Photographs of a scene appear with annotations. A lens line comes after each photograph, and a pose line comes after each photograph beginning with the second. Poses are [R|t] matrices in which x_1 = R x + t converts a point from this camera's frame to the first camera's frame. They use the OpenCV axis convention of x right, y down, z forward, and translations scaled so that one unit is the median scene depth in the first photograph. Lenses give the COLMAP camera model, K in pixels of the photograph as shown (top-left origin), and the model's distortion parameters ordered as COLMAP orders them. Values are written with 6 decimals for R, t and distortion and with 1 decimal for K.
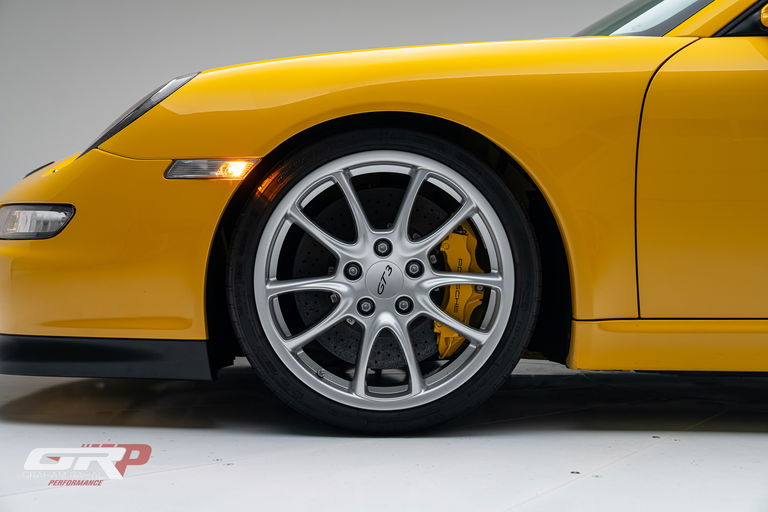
lens RADIAL K [[1124.3, 0, 384.0], [0, 1124.3, 256.0], [0, 0, 1]] dist [0.119908, 0.017435]
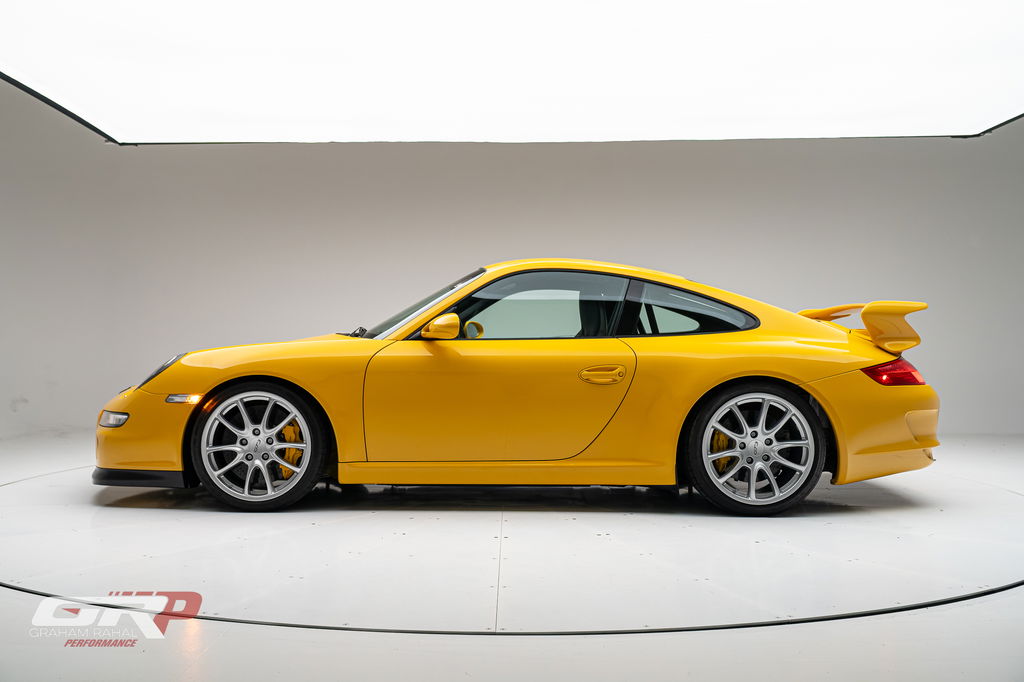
lens RADIAL K [[1001.3, 0, 511.3], [0, 1001.3, 359.6], [0, 0, 1]] dist [-0.001460, 0.000011]
pose [[0.999701, -0.003149, -0.024259, 0.582670], [0.002397, 0.999518, -0.030963, -0.092440], [0.024345, 0.030895, 0.999226, -1.083141]]
